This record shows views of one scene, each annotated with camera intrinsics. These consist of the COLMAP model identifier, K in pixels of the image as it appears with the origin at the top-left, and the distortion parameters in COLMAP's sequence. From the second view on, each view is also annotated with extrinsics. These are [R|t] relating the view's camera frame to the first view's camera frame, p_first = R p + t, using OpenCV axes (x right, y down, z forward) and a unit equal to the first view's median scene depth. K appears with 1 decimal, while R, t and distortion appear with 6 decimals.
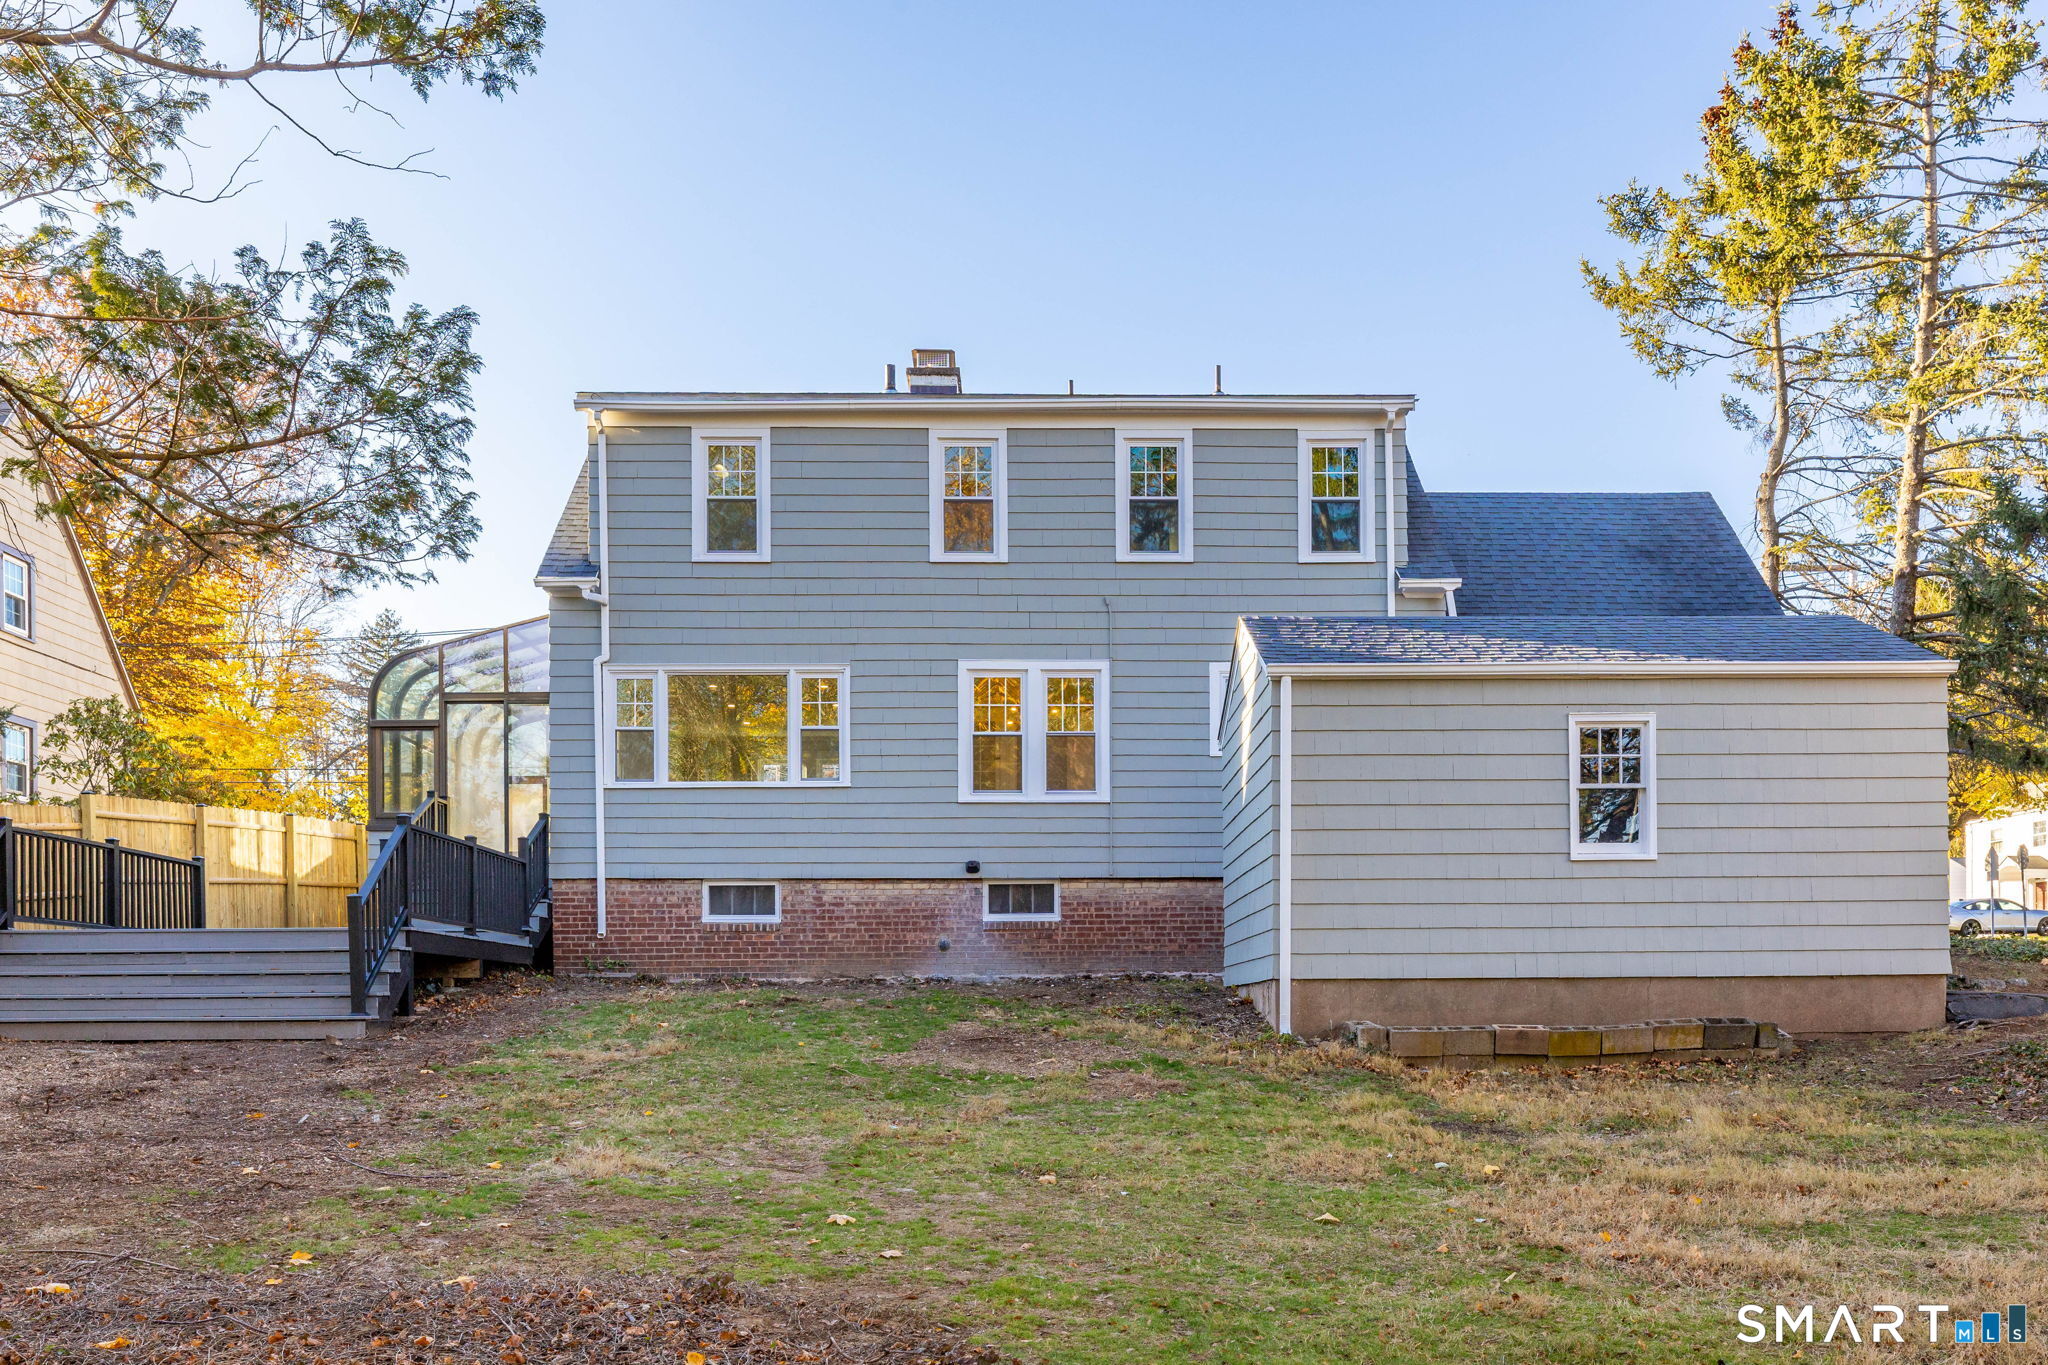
lens RADIAL K [[1686.4, 0, 1041.6], [0, 1686.4, 740.5], [0, 0, 1]] dist [0.002802, -0.017332]
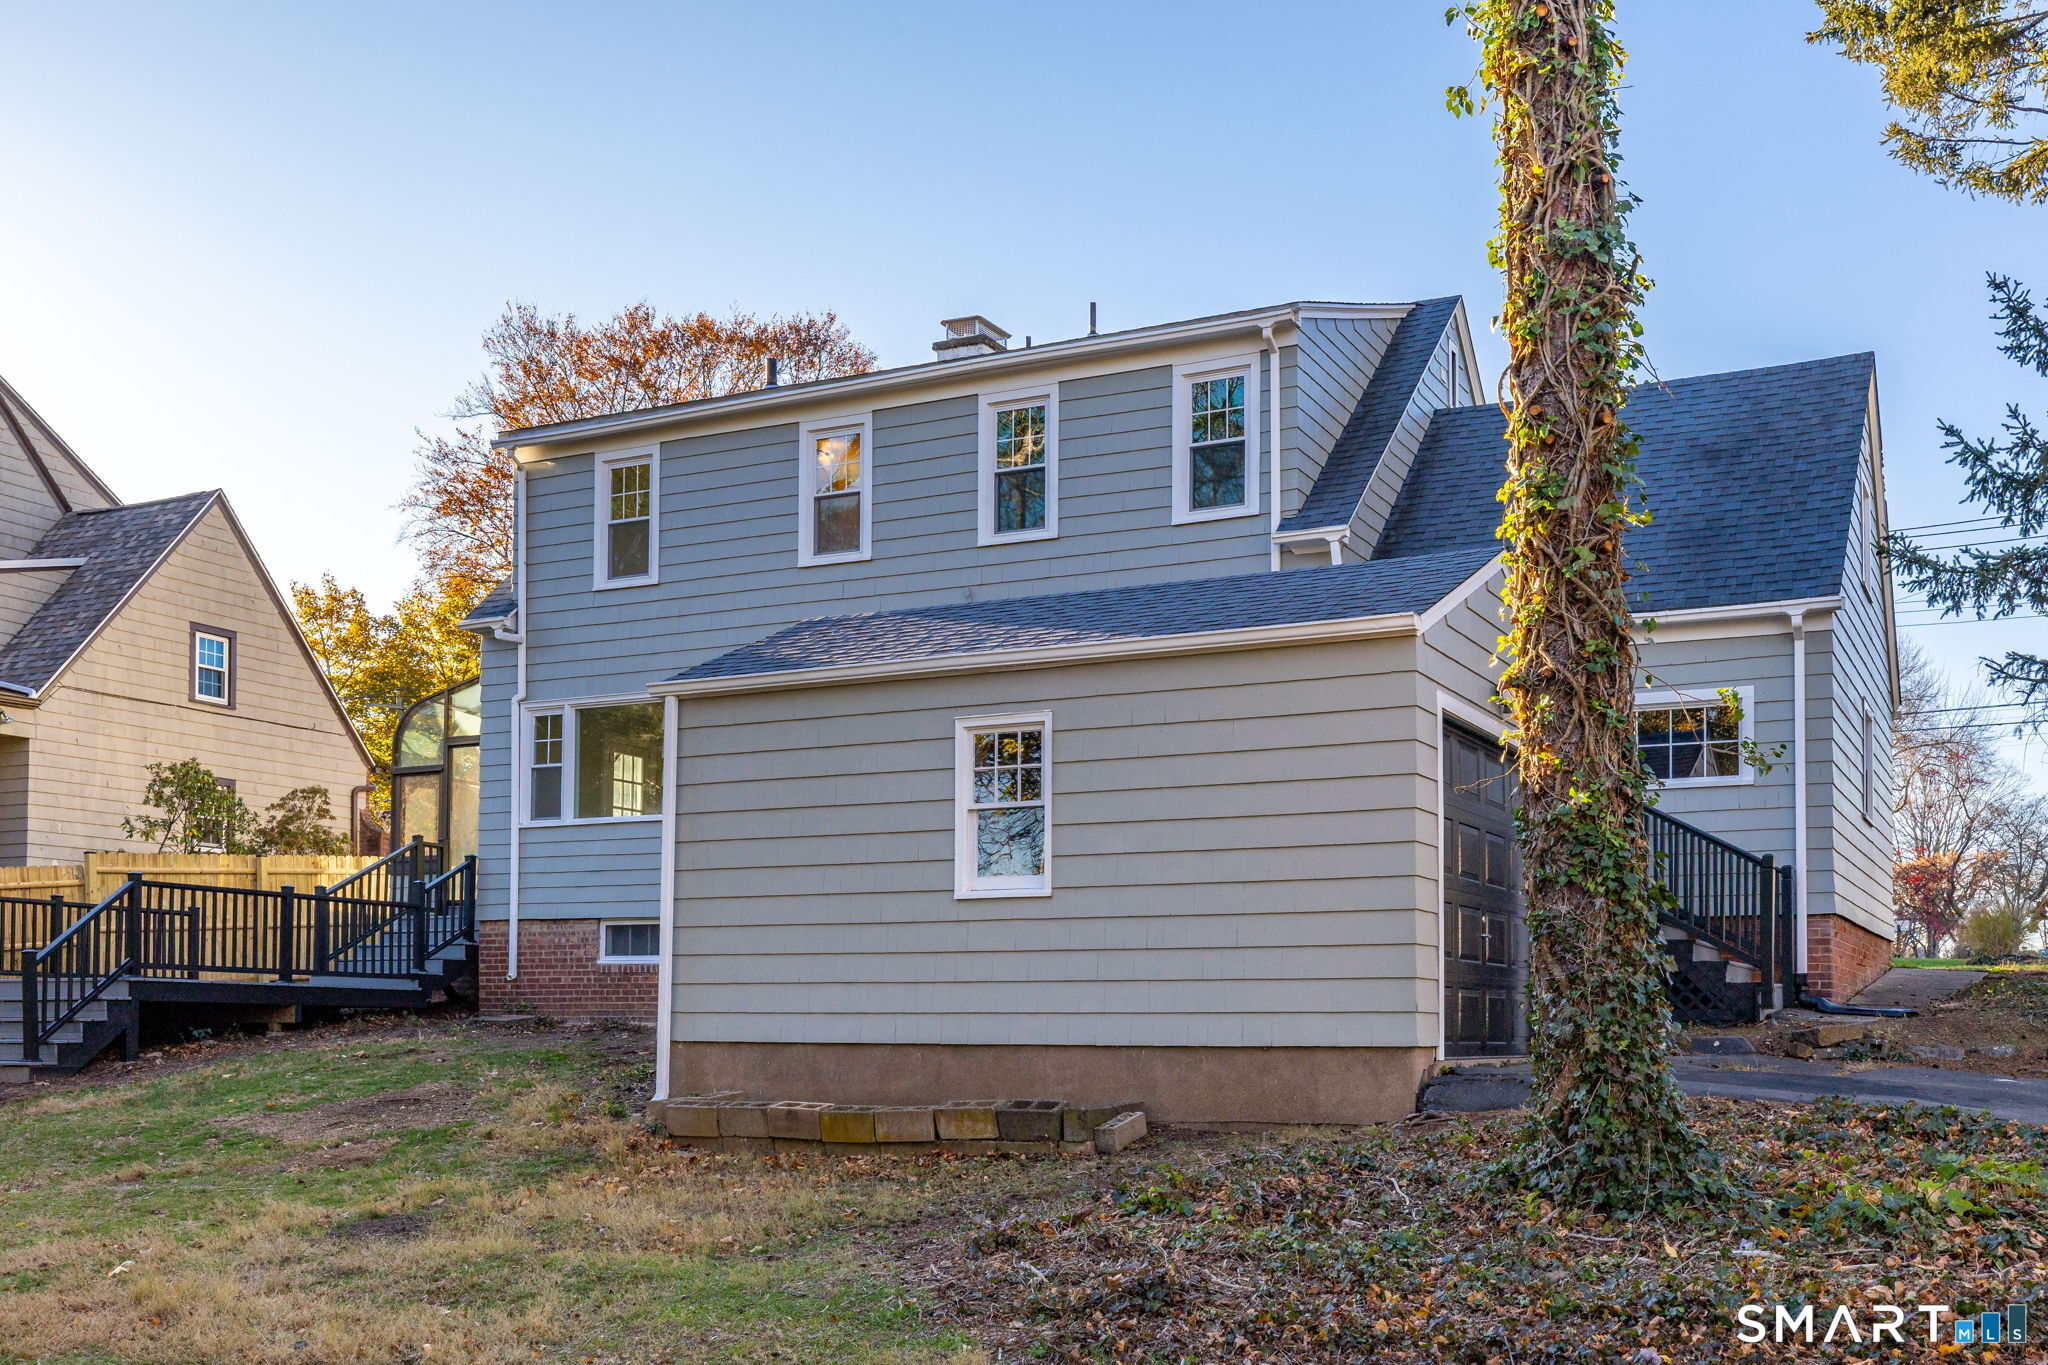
lens RADIAL K [[1921.1, 0, 1024.1], [0, 1921.1, 682.8], [0, 0, 1]] dist [-0.000420, 0.000000]
pose [[0.890161, -0.069758, -0.450274, 0.522131], [0.060079, 0.997552, -0.035772, 0.001365], [0.451667, 0.004790, 0.892174, 0.127589]]
